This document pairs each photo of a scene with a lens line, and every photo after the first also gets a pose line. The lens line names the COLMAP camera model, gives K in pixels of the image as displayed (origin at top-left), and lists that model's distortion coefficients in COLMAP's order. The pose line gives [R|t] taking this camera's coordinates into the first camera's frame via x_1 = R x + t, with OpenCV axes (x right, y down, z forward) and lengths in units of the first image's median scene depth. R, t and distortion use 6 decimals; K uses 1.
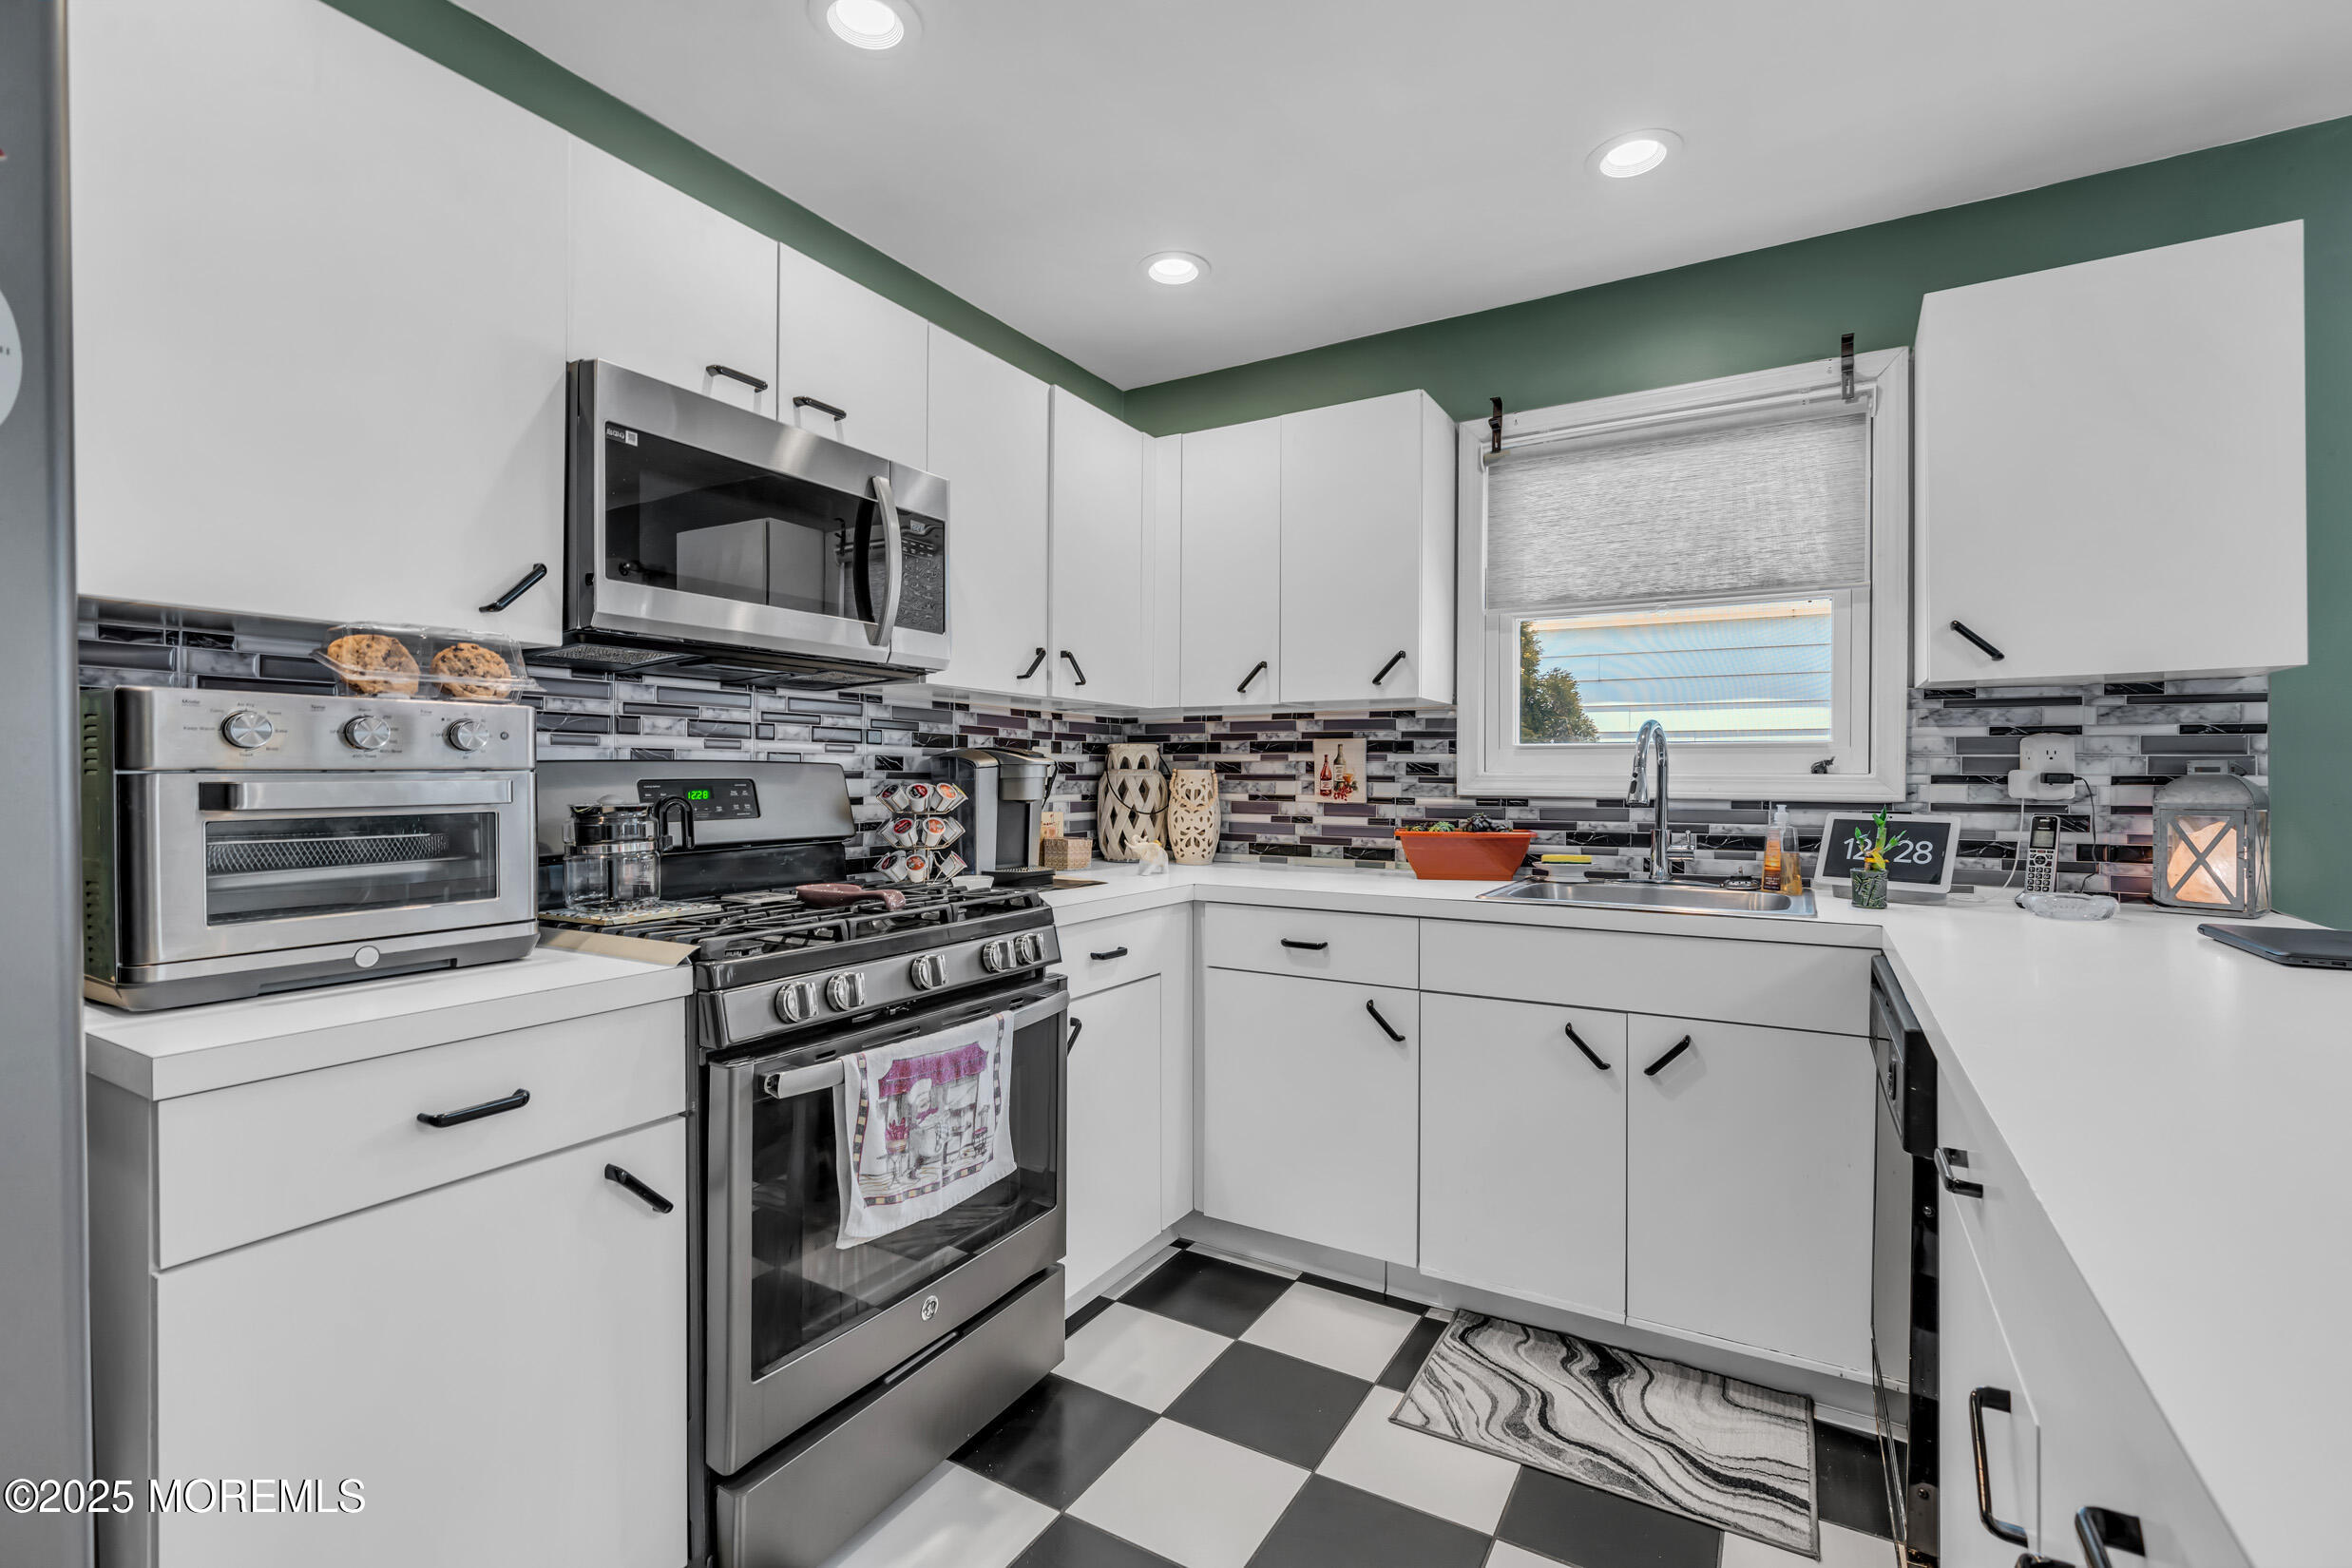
lens RADIAL K [[1056.3, 0, 1170.2], [0, 1056.3, 777.0], [0, 0, 1]] dist [-0.011348, 0.003760]
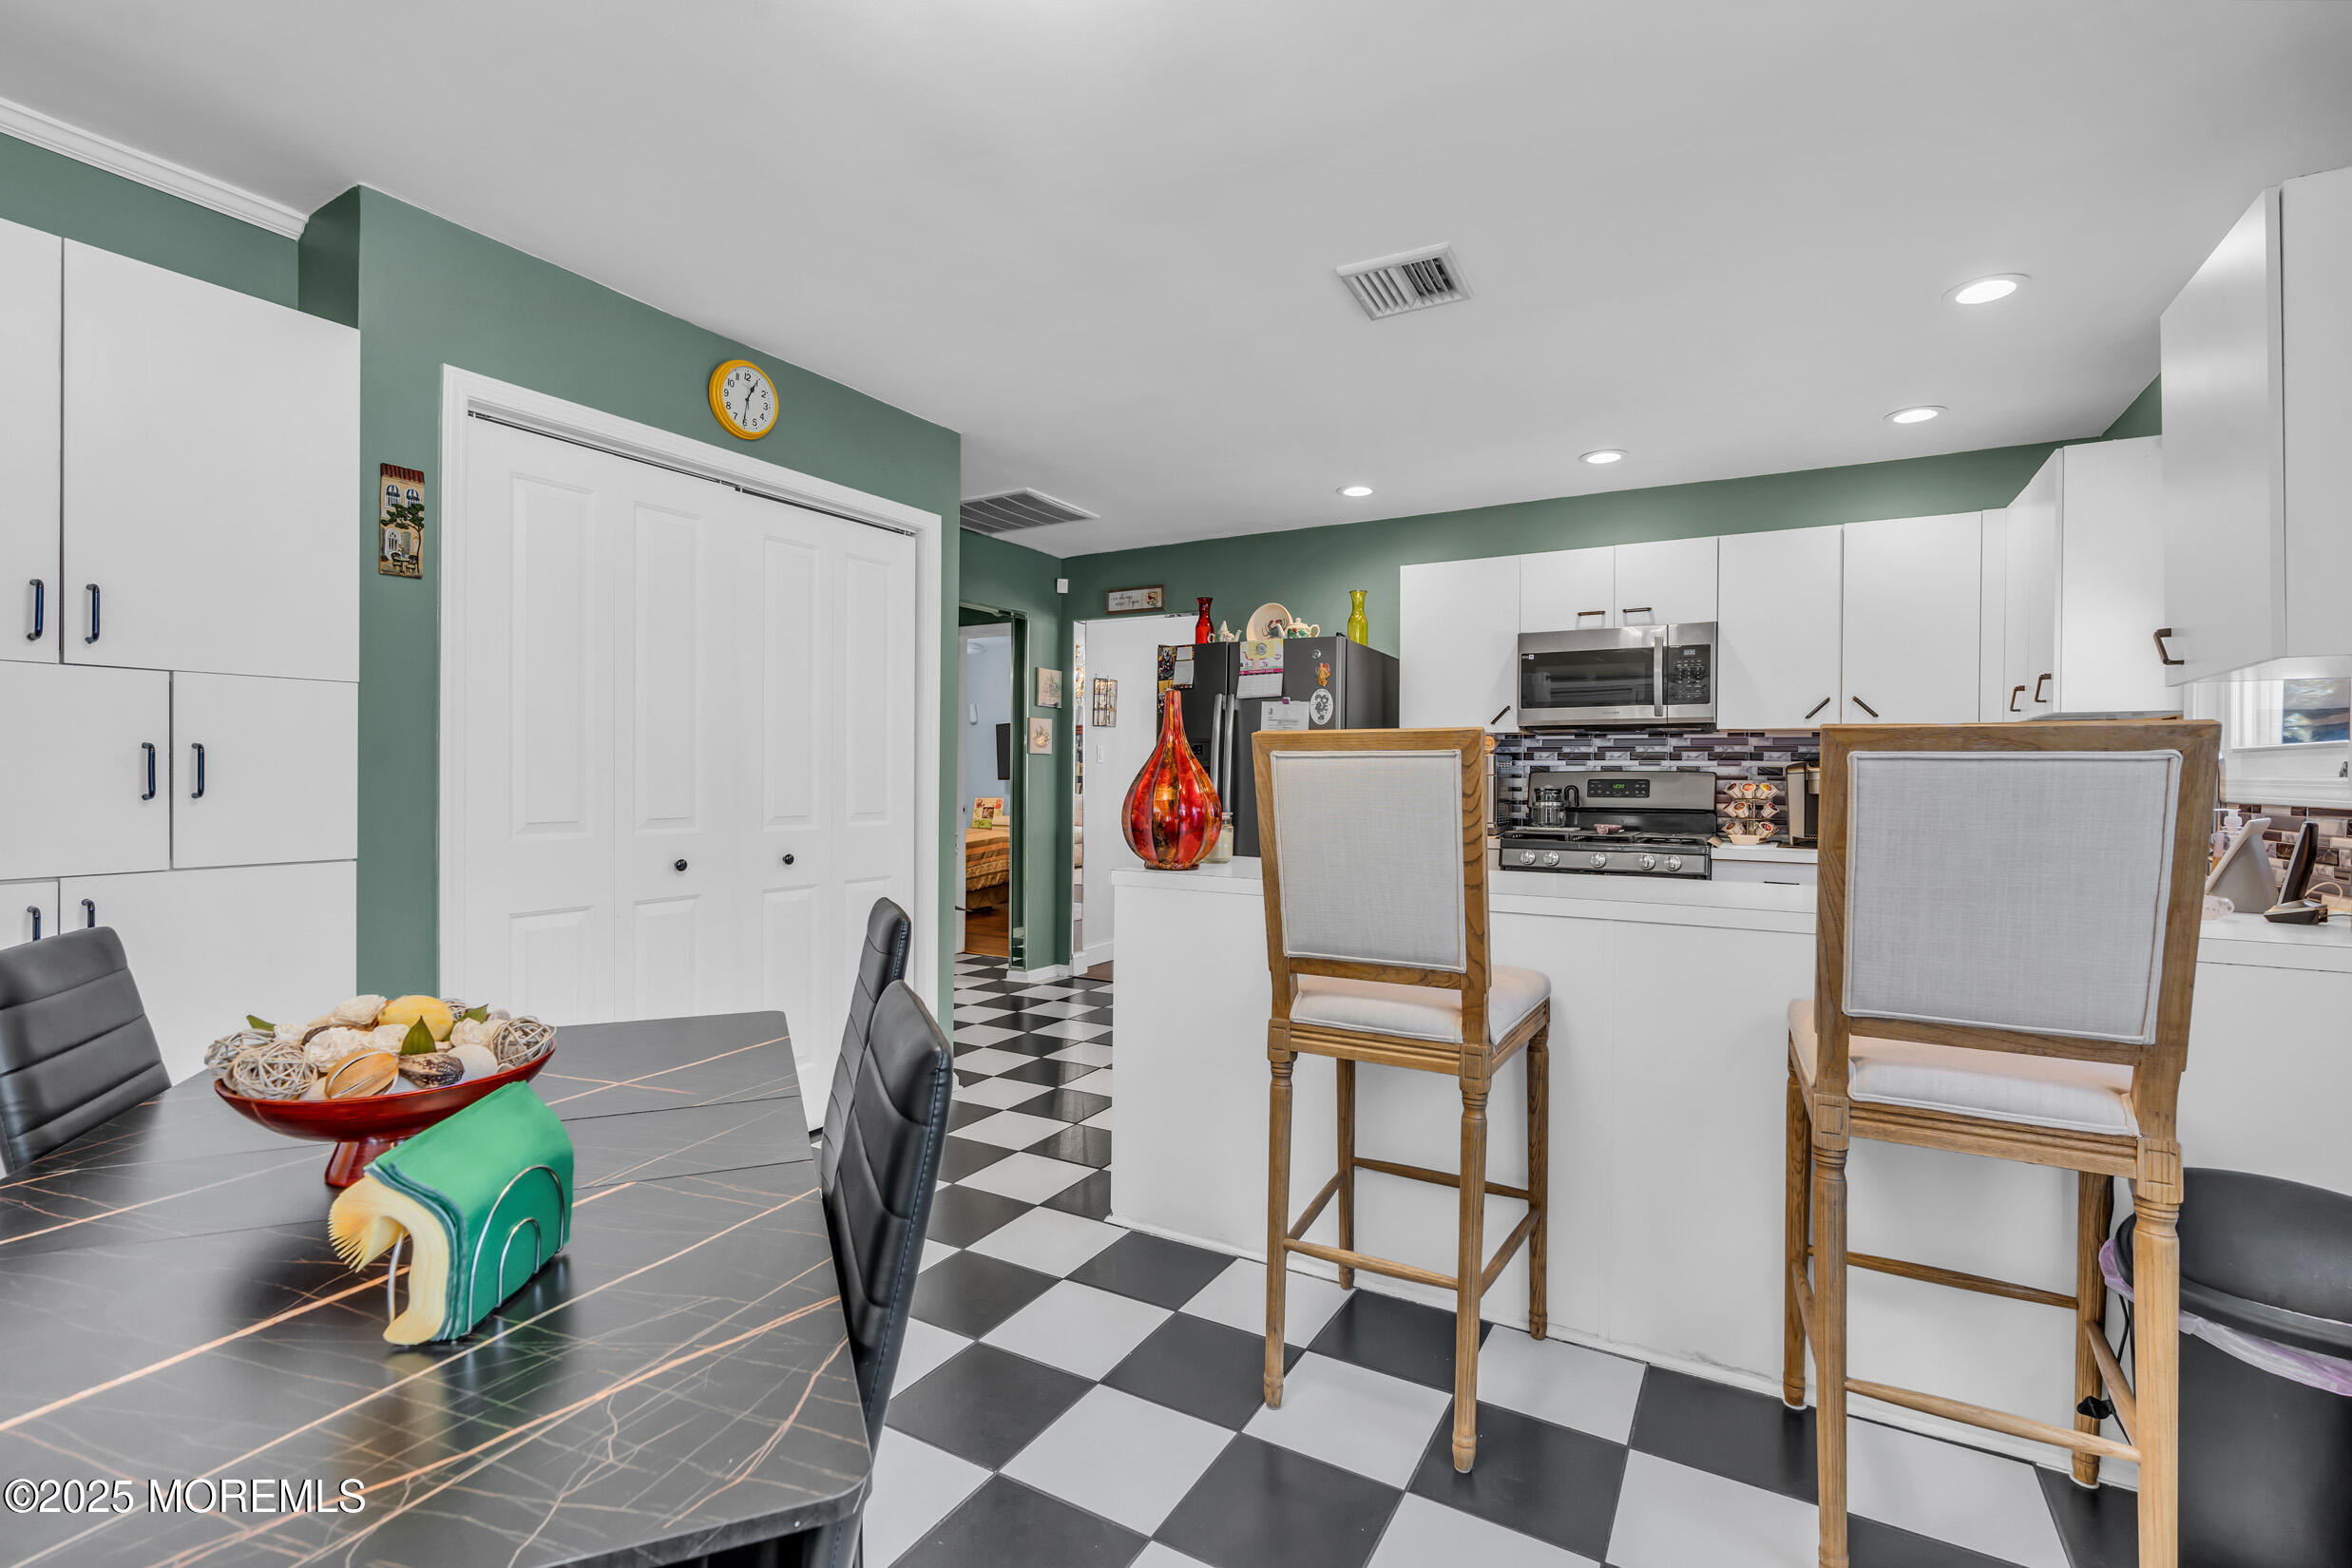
lens RADIAL K [[1056.3, 0, 1171.0], [0, 1056.3, 774.2], [0, 0, 1]] dist [-0.011348, 0.003760]
pose [[0.013749, -0.003047, -0.999901, 1.636207], [-0.008428, 0.999959, -0.003163, 0.006064], [0.999870, 0.008471, 0.013723, 0.001748]]
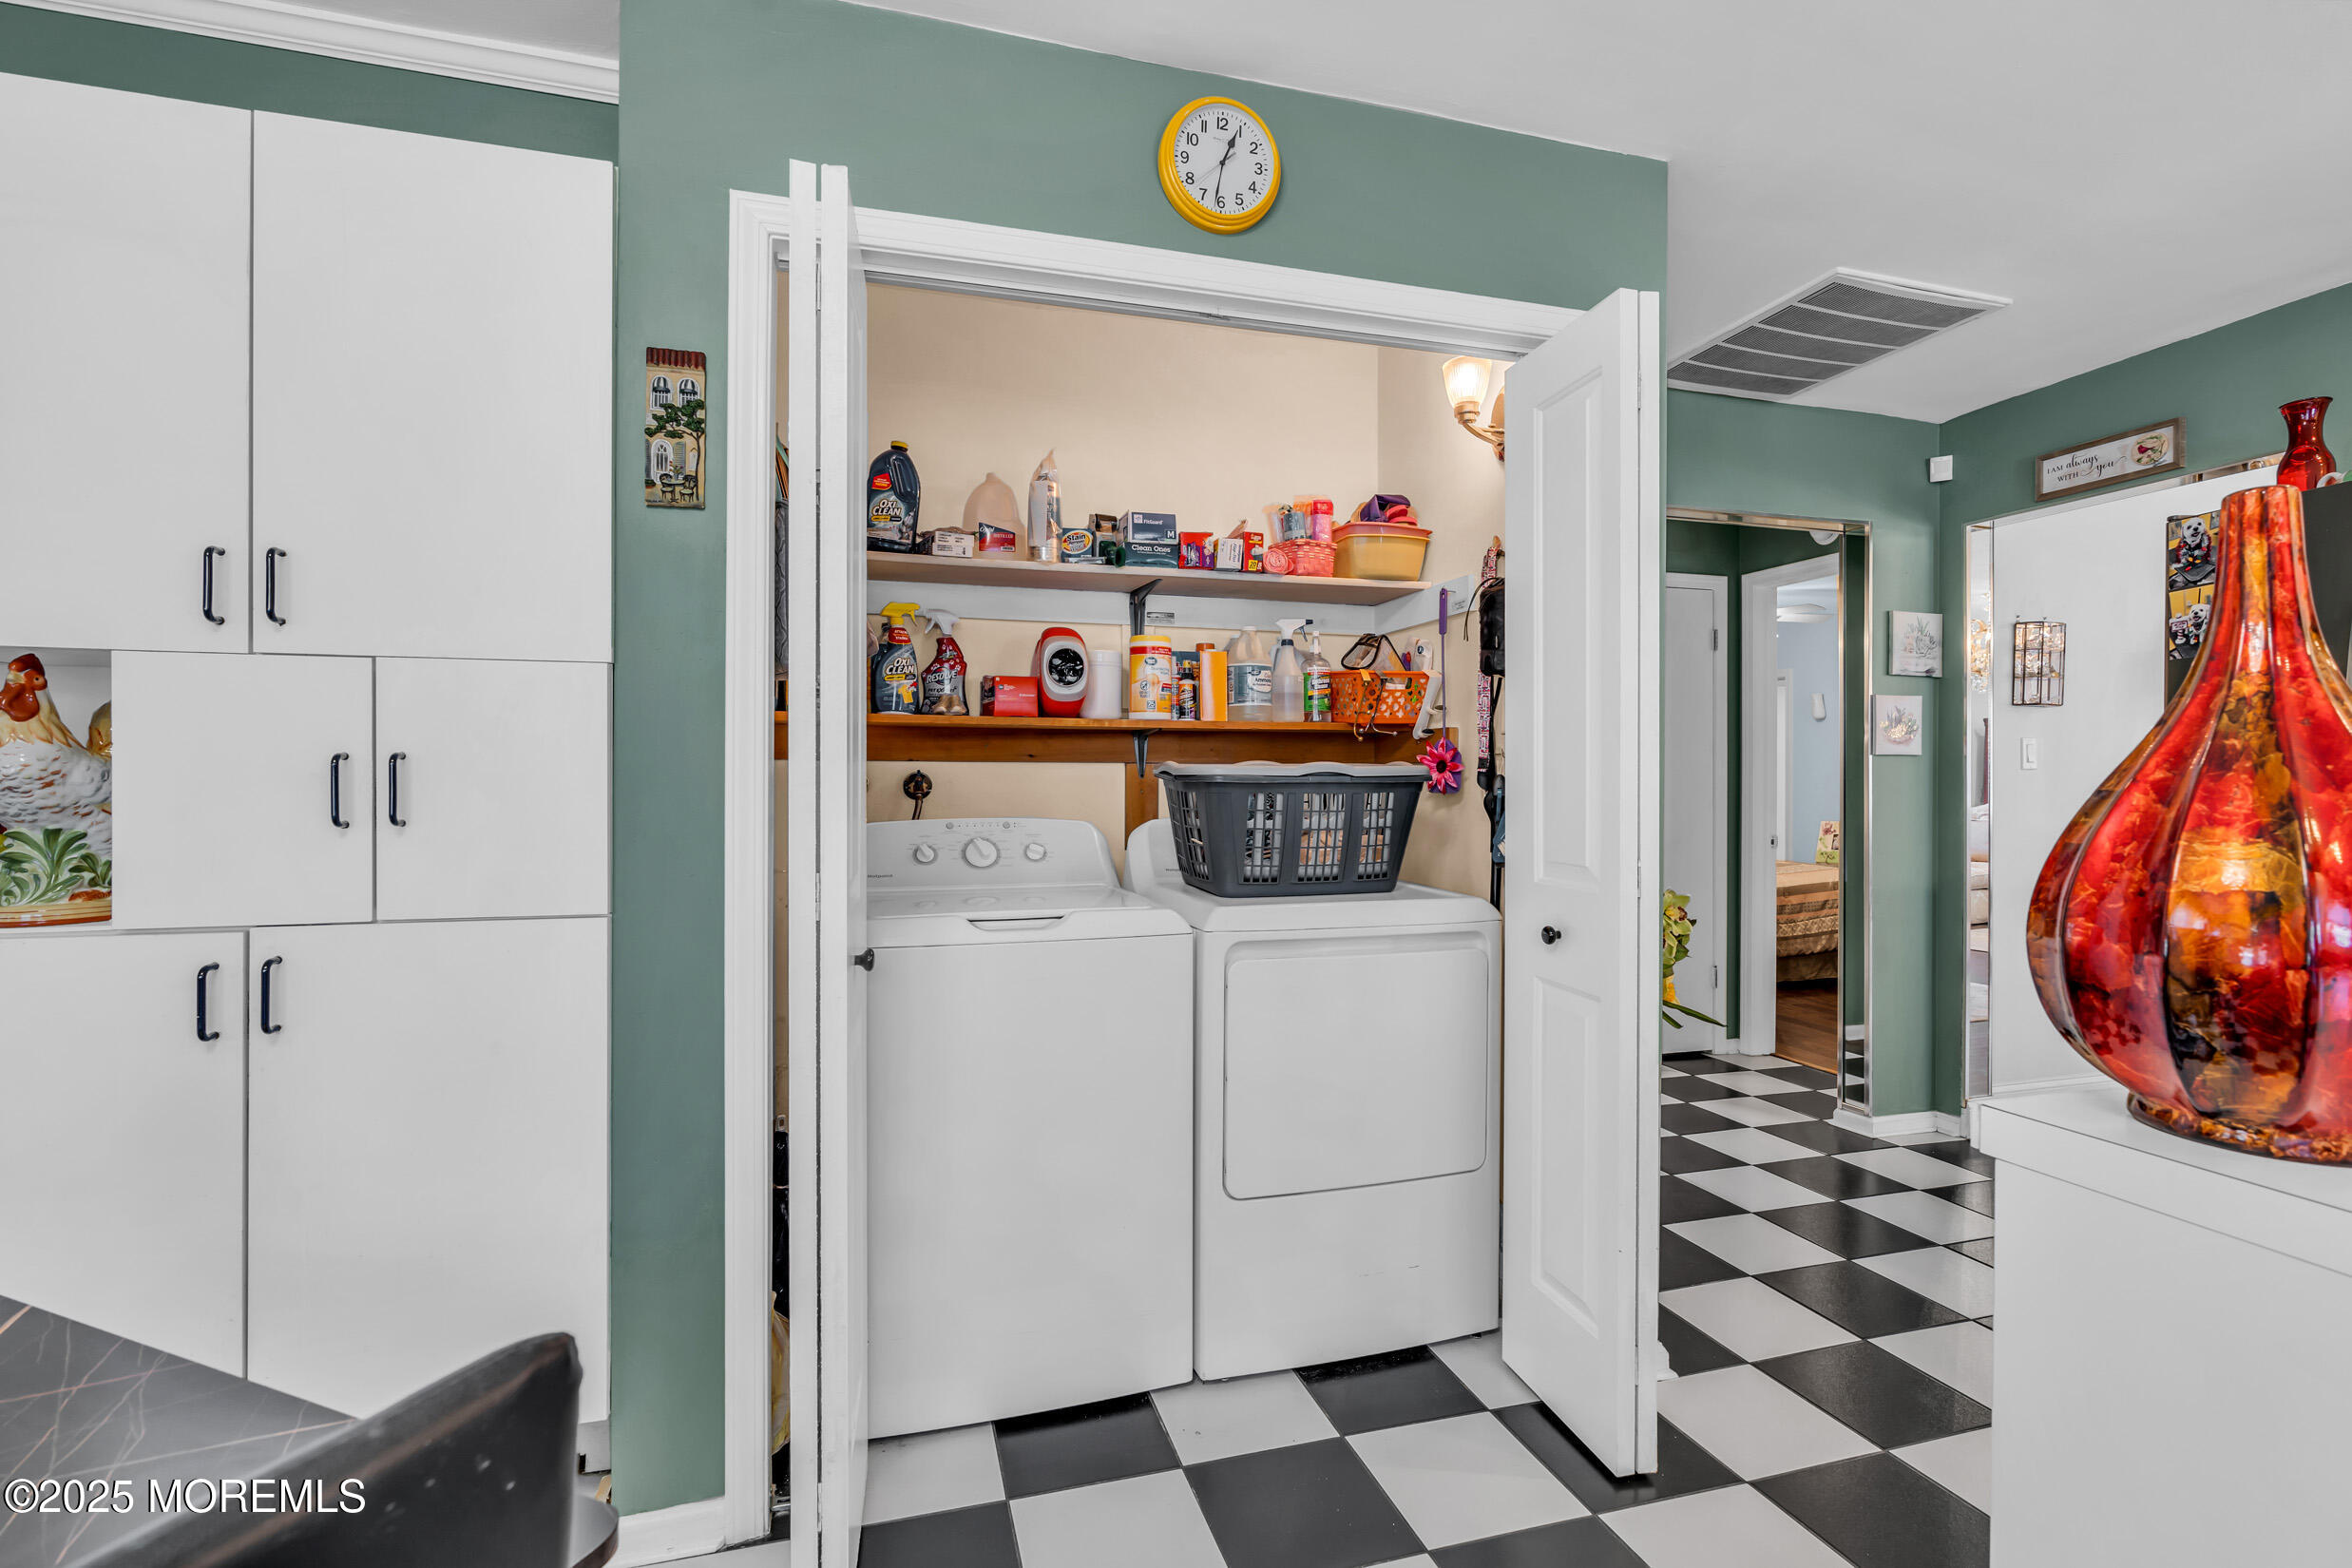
lens RADIAL K [[1056.3, 0, 1171.6], [0, 1056.3, 784.1], [0, 0, 1]] dist [-0.011348, 0.003760]
pose [[-0.684226, -0.005339, -0.729250, 0.864363], [-0.005642, 0.999982, -0.002028, 0.002439], [0.729248, 0.002727, -0.684244, -0.005101]]
